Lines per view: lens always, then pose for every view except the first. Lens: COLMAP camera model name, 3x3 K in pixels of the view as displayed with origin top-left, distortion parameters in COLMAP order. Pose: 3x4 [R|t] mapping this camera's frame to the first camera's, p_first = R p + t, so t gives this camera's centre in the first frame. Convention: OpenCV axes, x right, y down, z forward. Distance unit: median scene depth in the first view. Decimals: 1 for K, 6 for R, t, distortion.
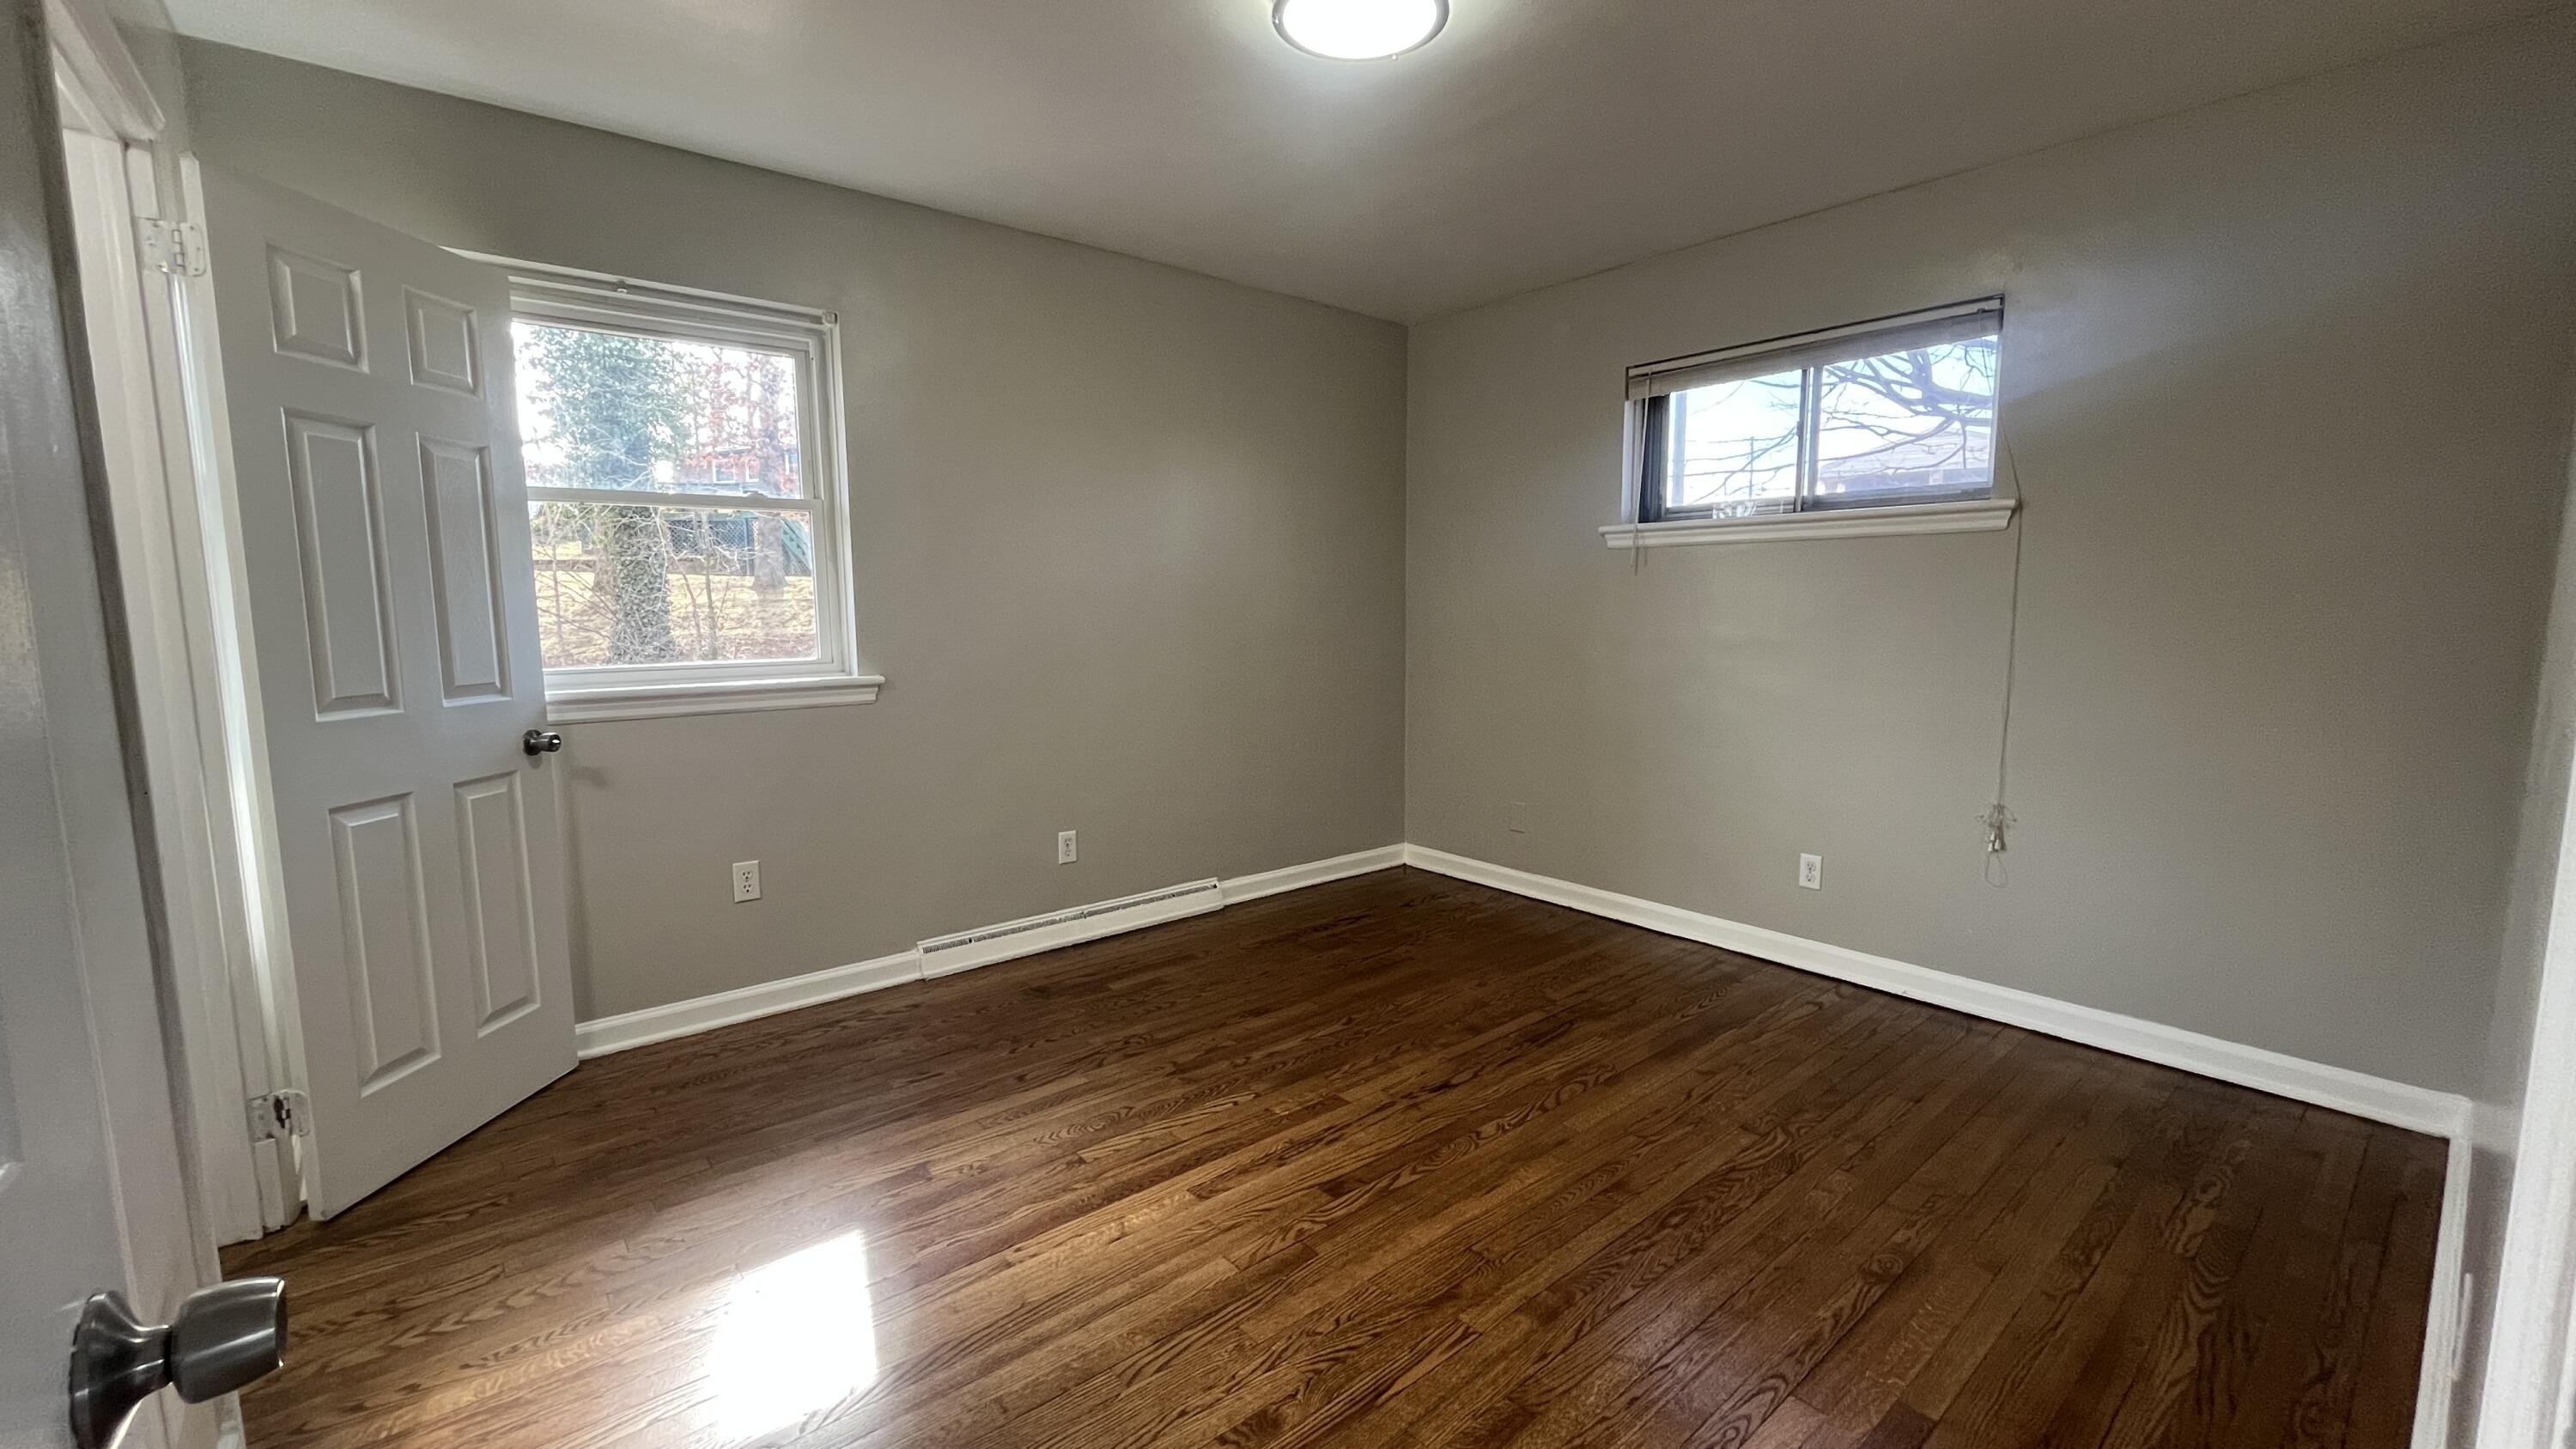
lens RADIAL K [[1036.5, 0, 1290.8], [0, 1036.5, 722.3], [0, 0, 1]] dist [0.001752, -0.000029]
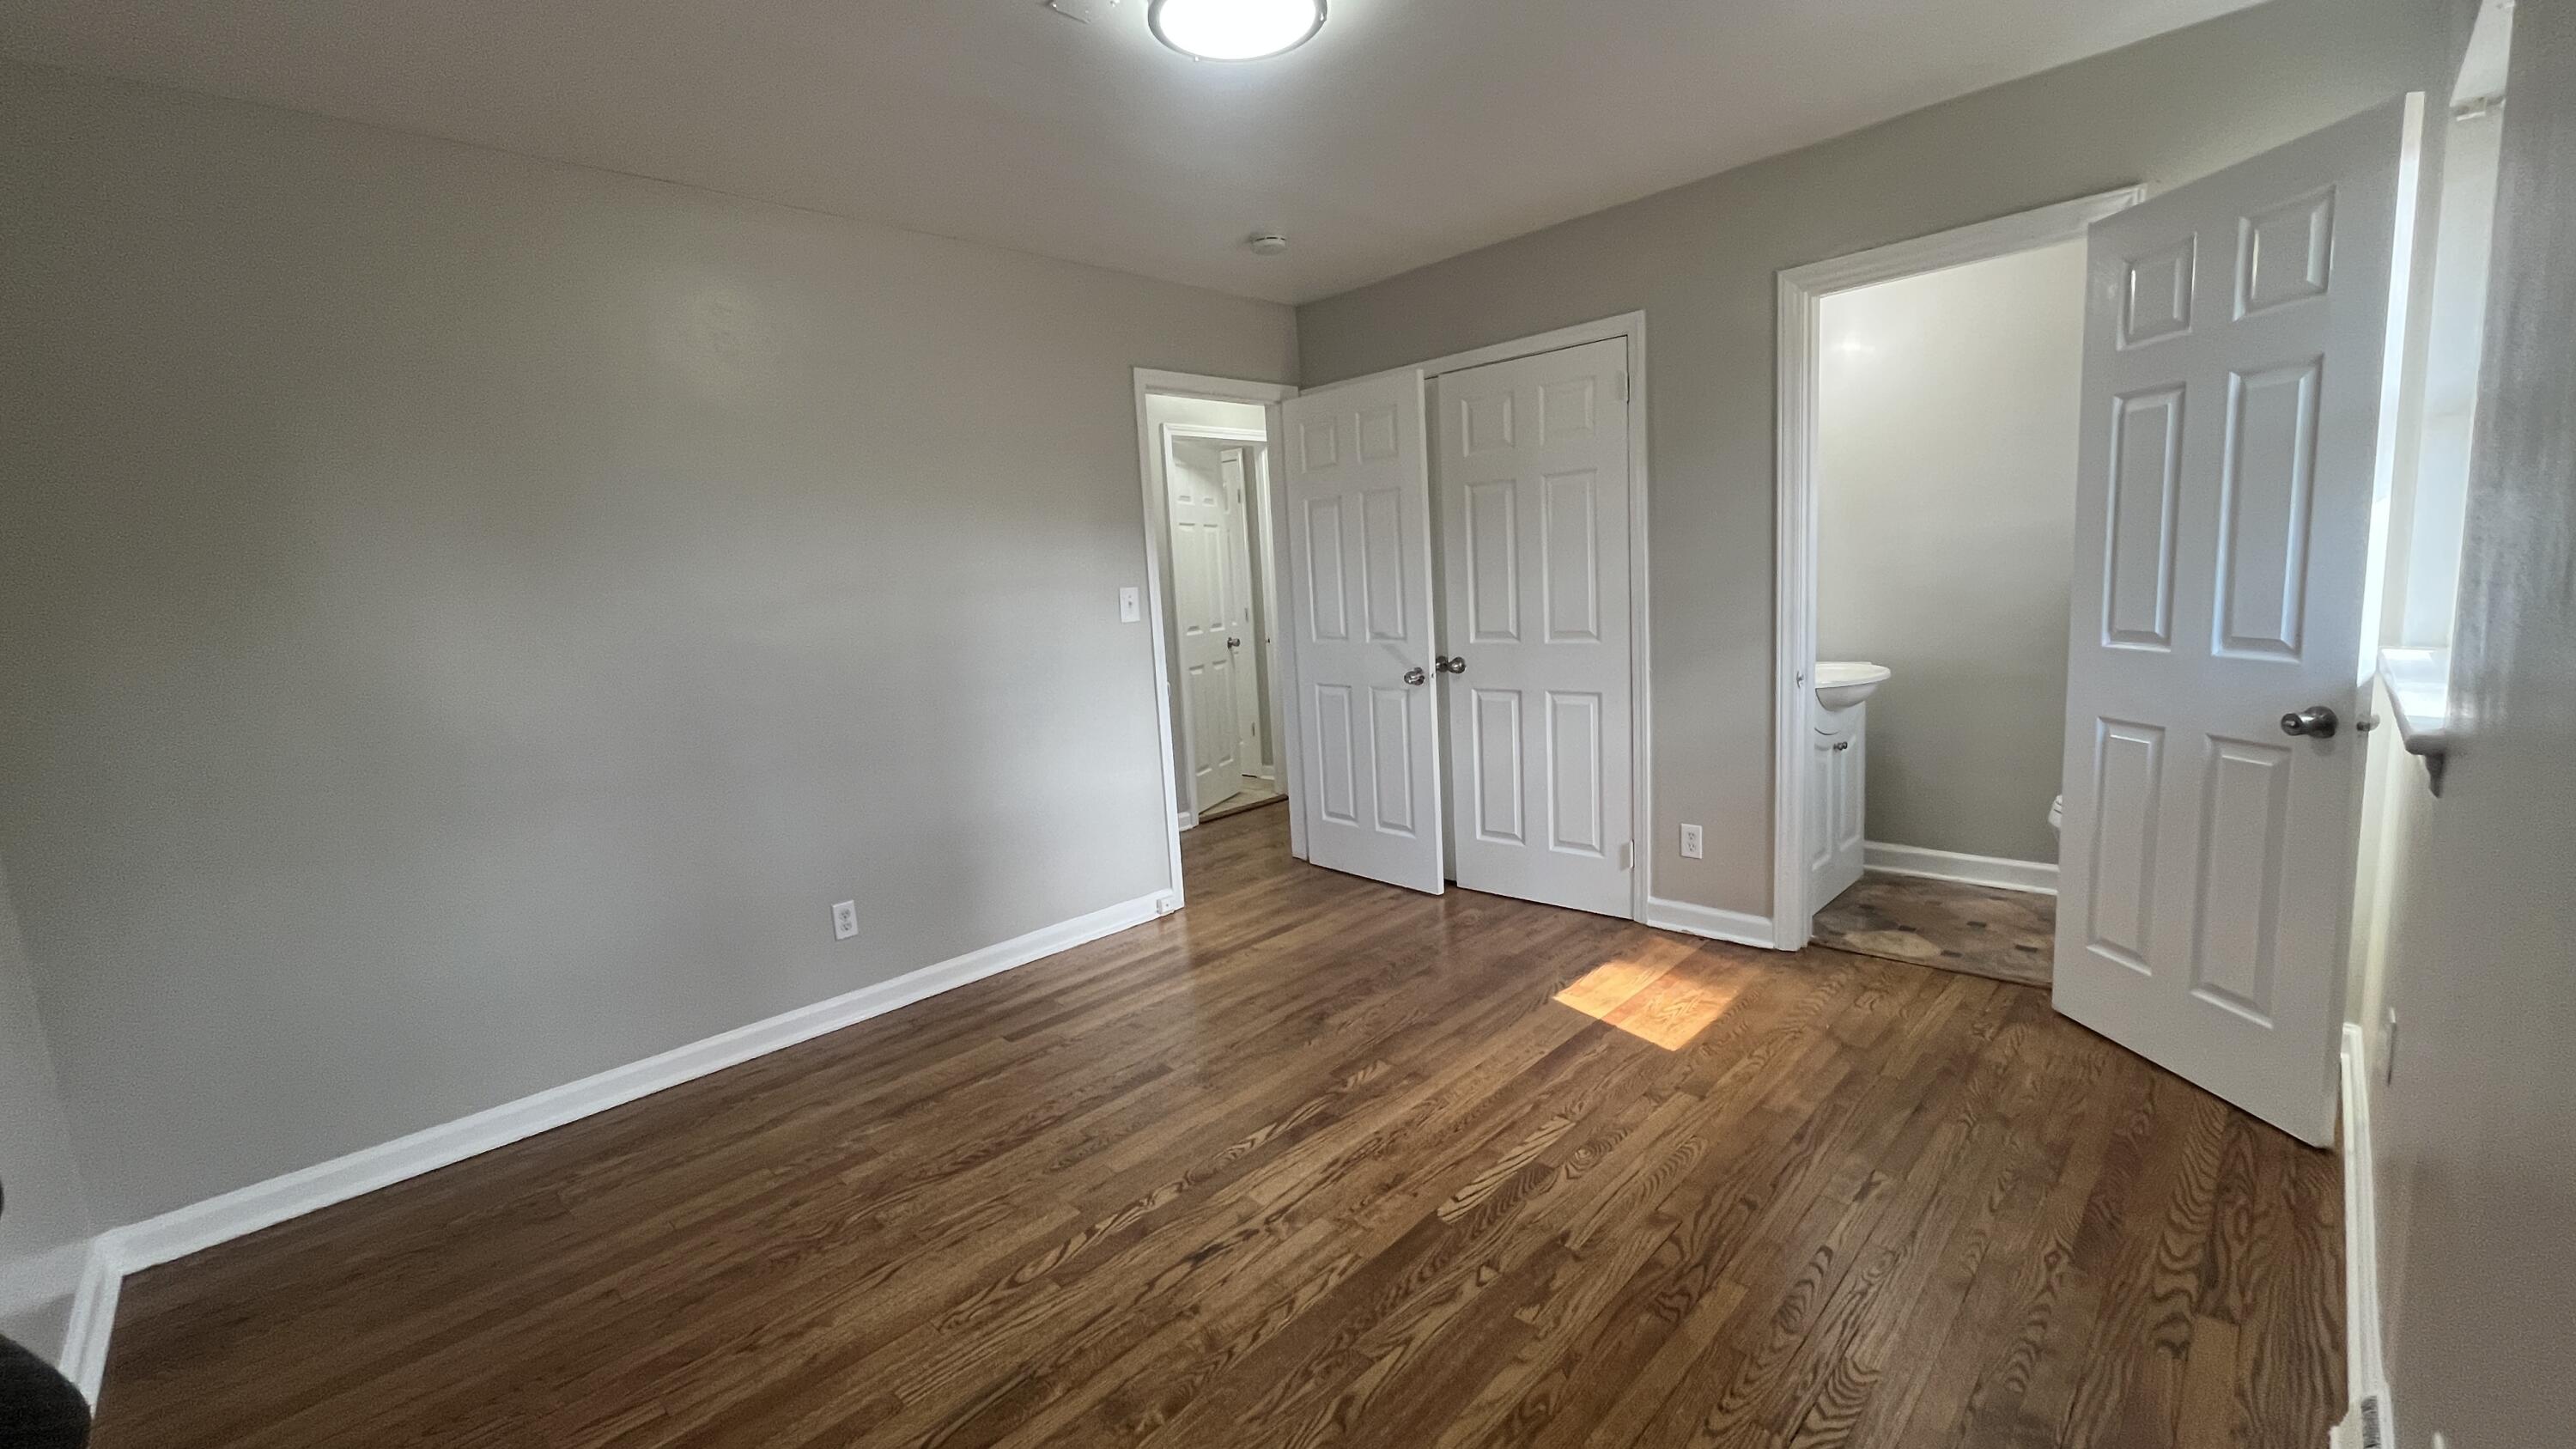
lens RADIAL K [[1036.5, 0, 1292.8], [0, 1036.5, 726.5], [0, 0, 1]] dist [0.001752, -0.000029]
pose [[-0.992947, 0.079158, -0.088265, 0.119413], [0.053445, 0.963383, 0.262748, -0.226600], [0.105832, 0.256178, -0.960819, 1.670978]]
